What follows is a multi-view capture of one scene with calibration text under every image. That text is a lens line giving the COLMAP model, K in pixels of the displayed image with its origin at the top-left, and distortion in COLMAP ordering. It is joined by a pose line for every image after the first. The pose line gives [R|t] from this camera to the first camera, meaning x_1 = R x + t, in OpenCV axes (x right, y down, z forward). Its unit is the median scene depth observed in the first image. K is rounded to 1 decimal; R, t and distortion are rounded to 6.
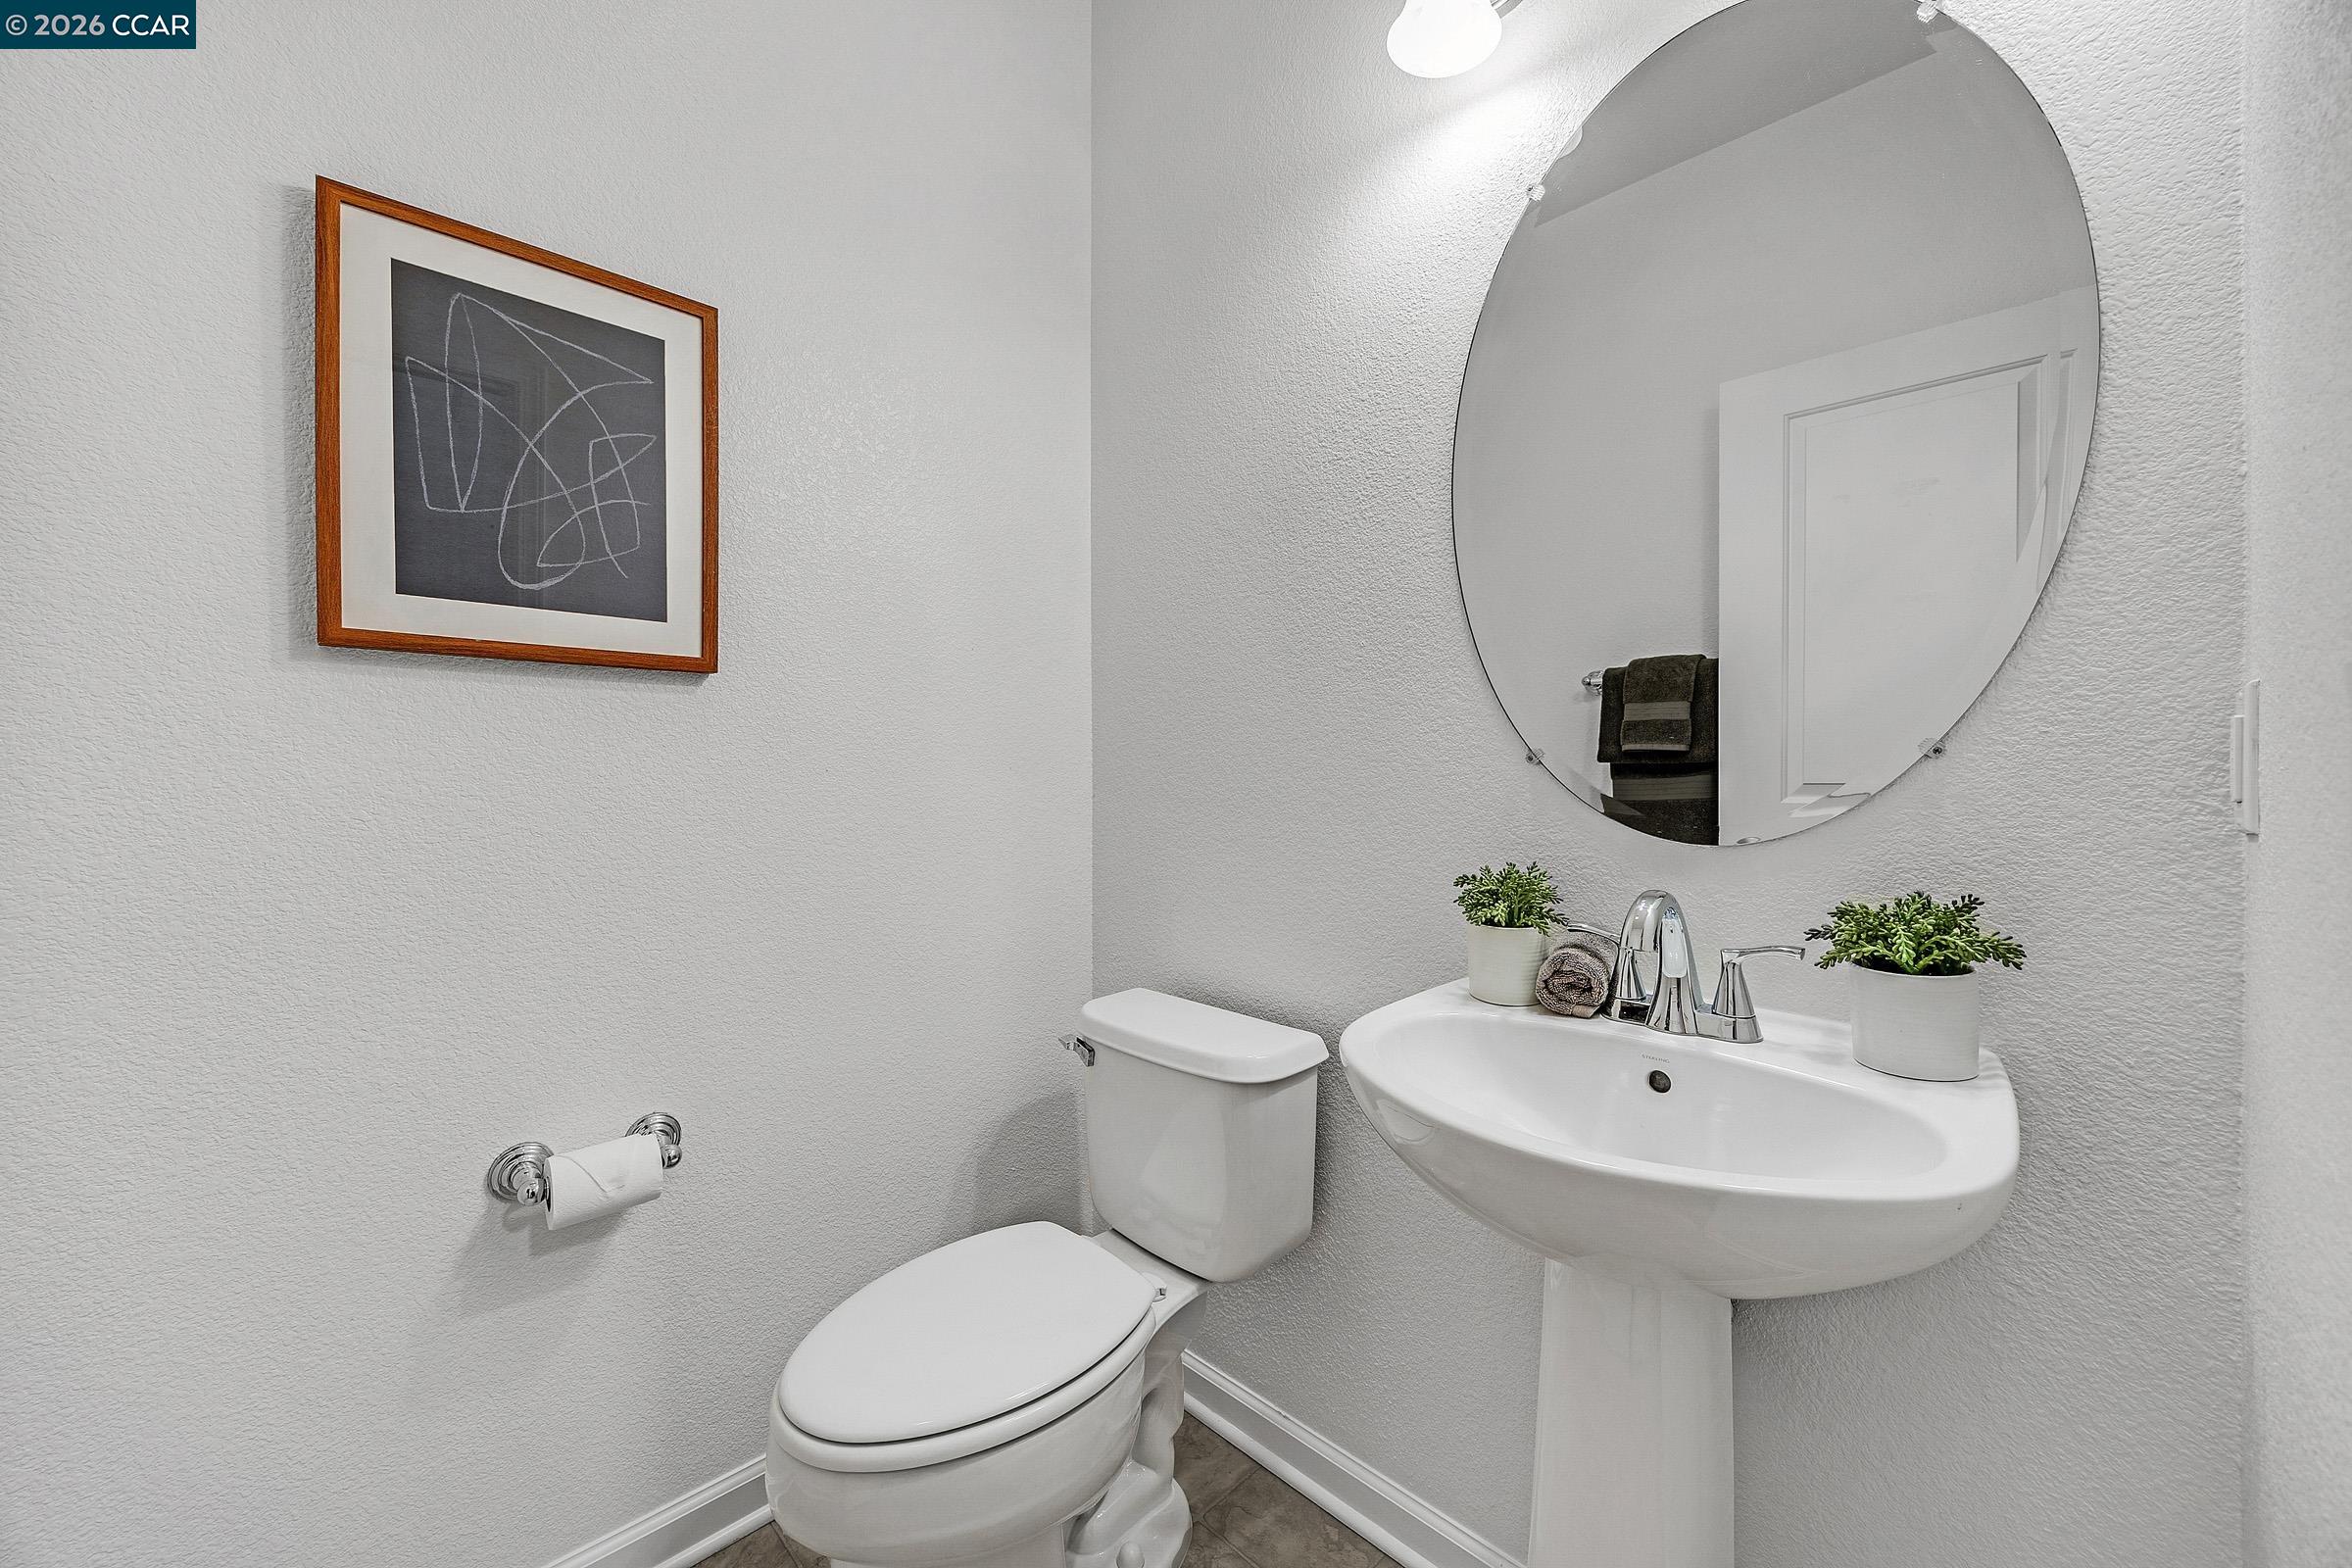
lens RADIAL K [[900.7, 0, 1176.0], [0, 900.7, 784.0], [0, 0, 1]] dist [-0.000666, 0.000029]
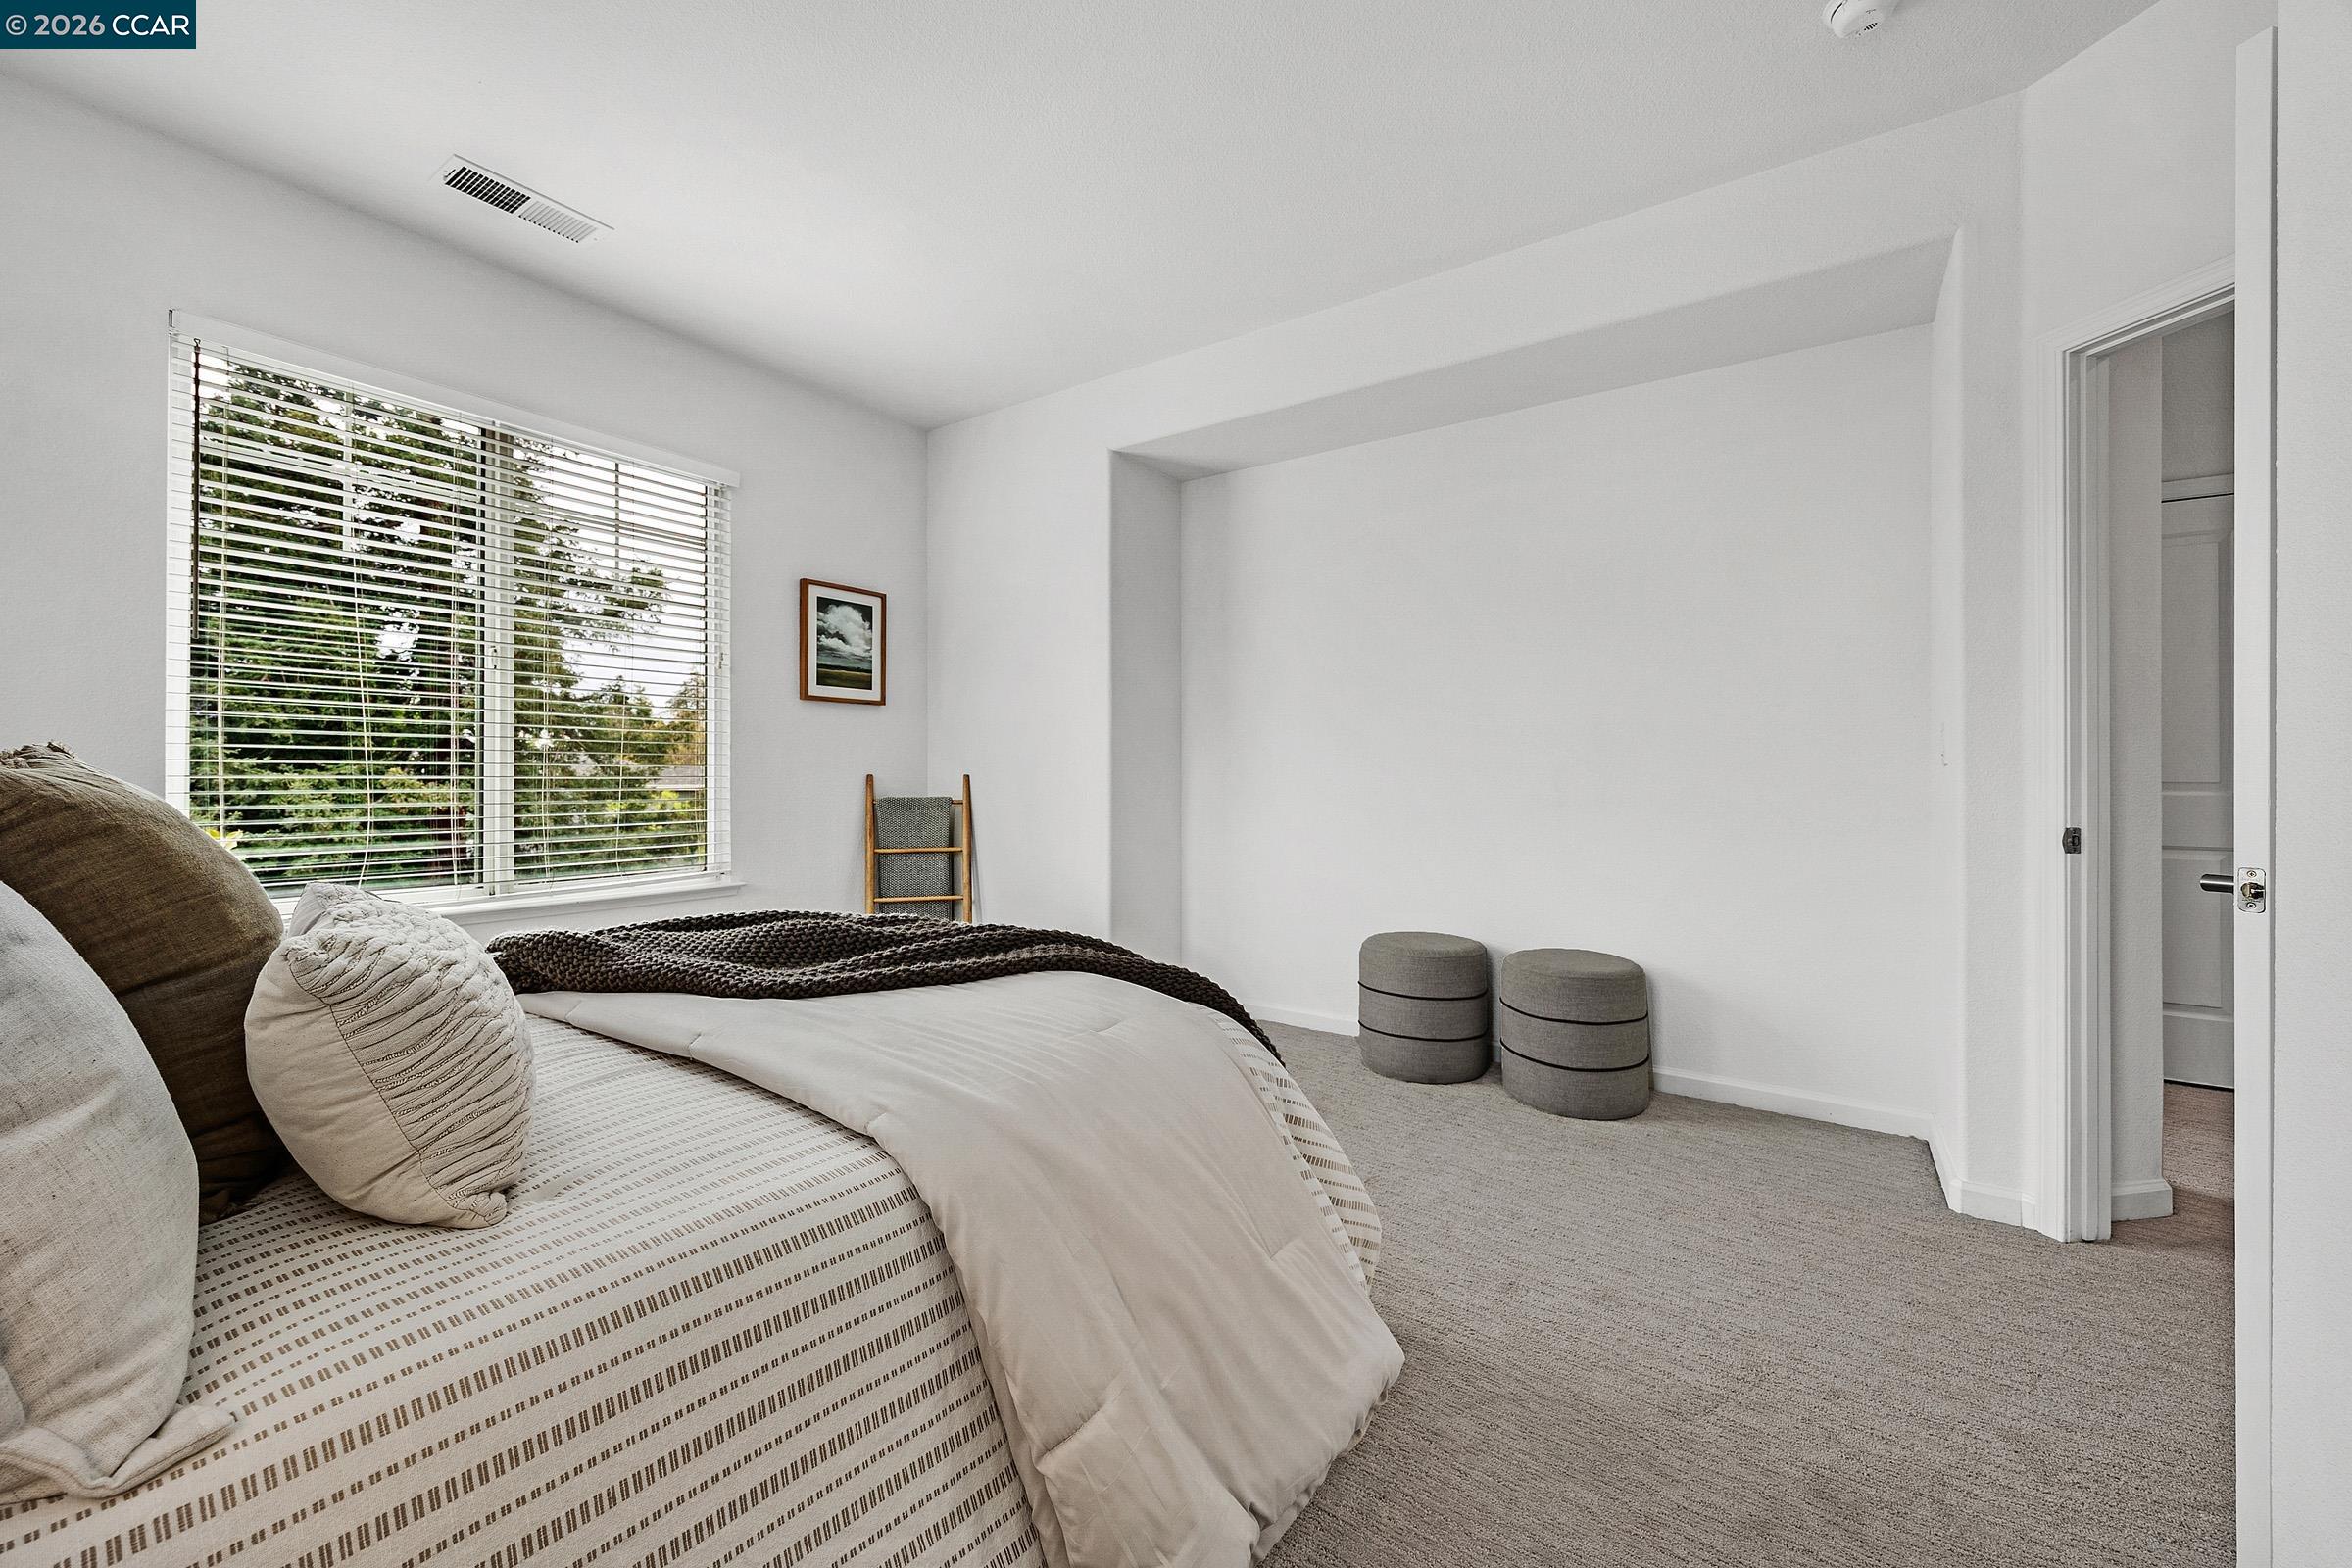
lens RADIAL K [[900.7, 0, 1176.0], [0, 900.7, 784.0], [0, 0, 1]] dist [-0.000666, 0.000029]
pose [[0.982376, -0.001823, 0.186908, -0.099973], [0.002458, 0.999992, -0.003168, 0.213579], [-0.186901, 0.003572, 0.982372, -2.917841]]
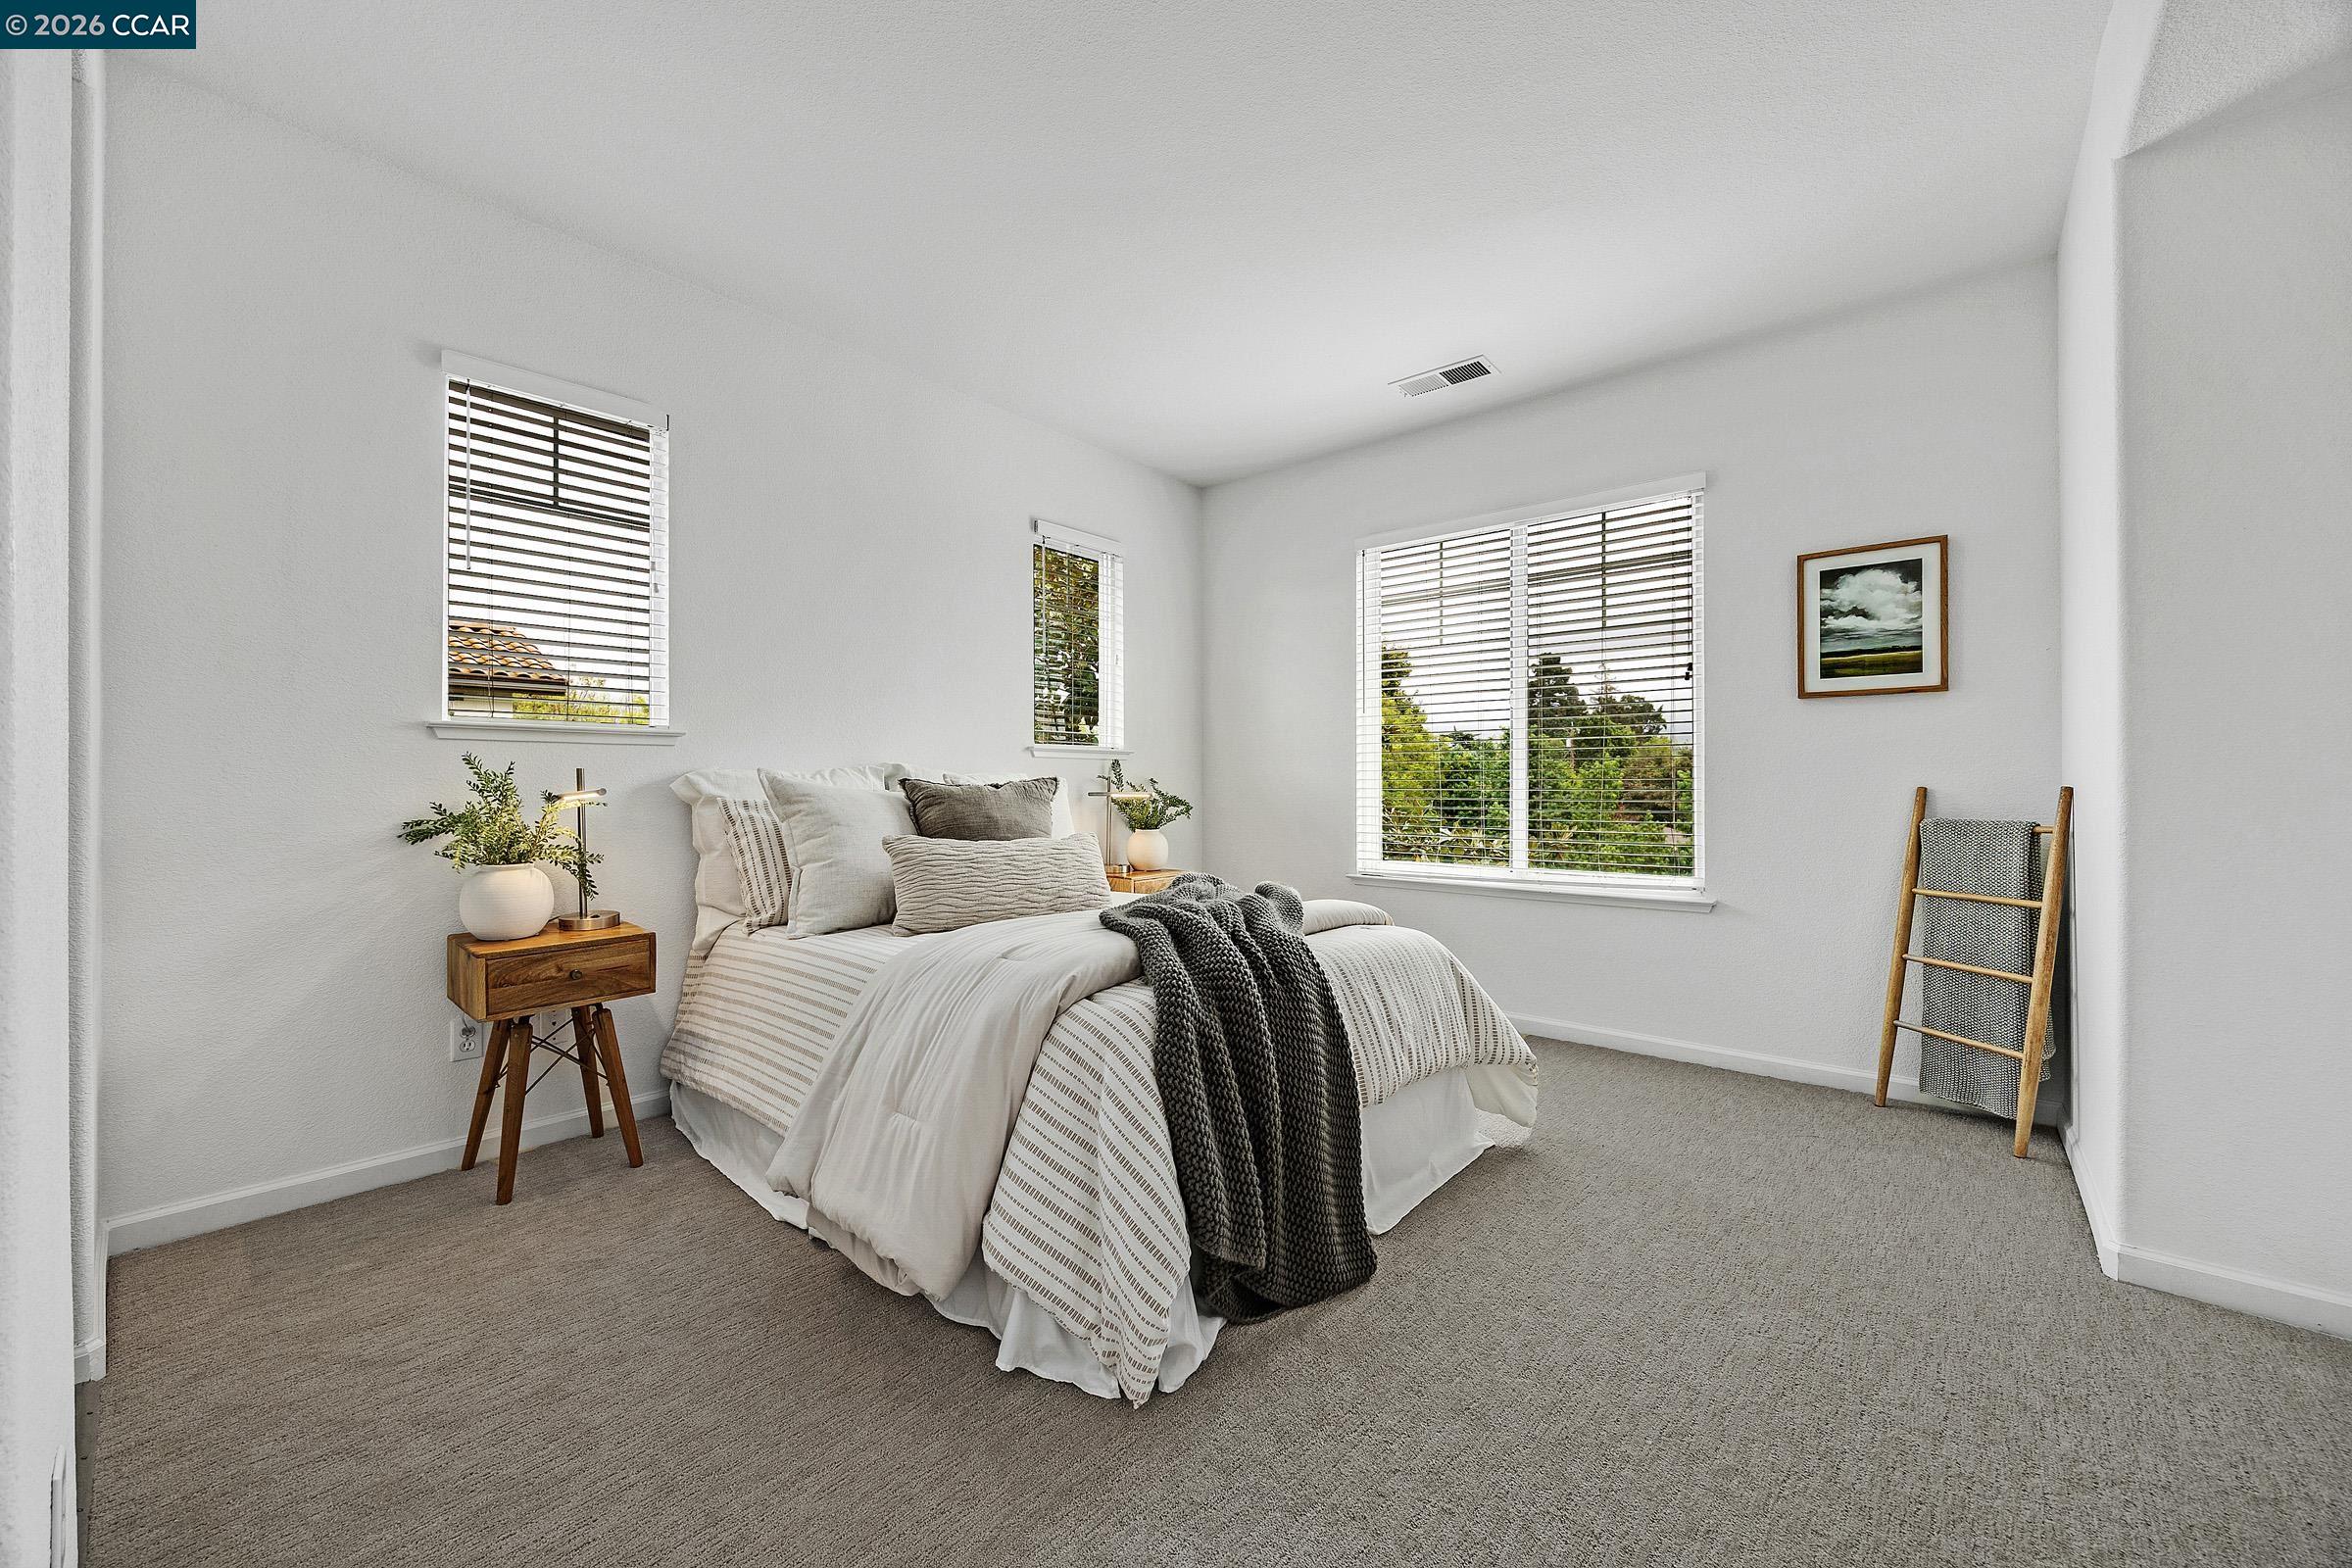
lens RADIAL K [[900.7, 0, 1176.0], [0, 900.7, 784.0], [0, 0, 1]] dist [-0.000666, 0.000029]
pose [[0.084488, -0.003795, -0.996417, 1.990311], [-0.013293, 0.999899, -0.004936, 0.191040], [0.996336, 0.013662, 0.084429, -1.434028]]
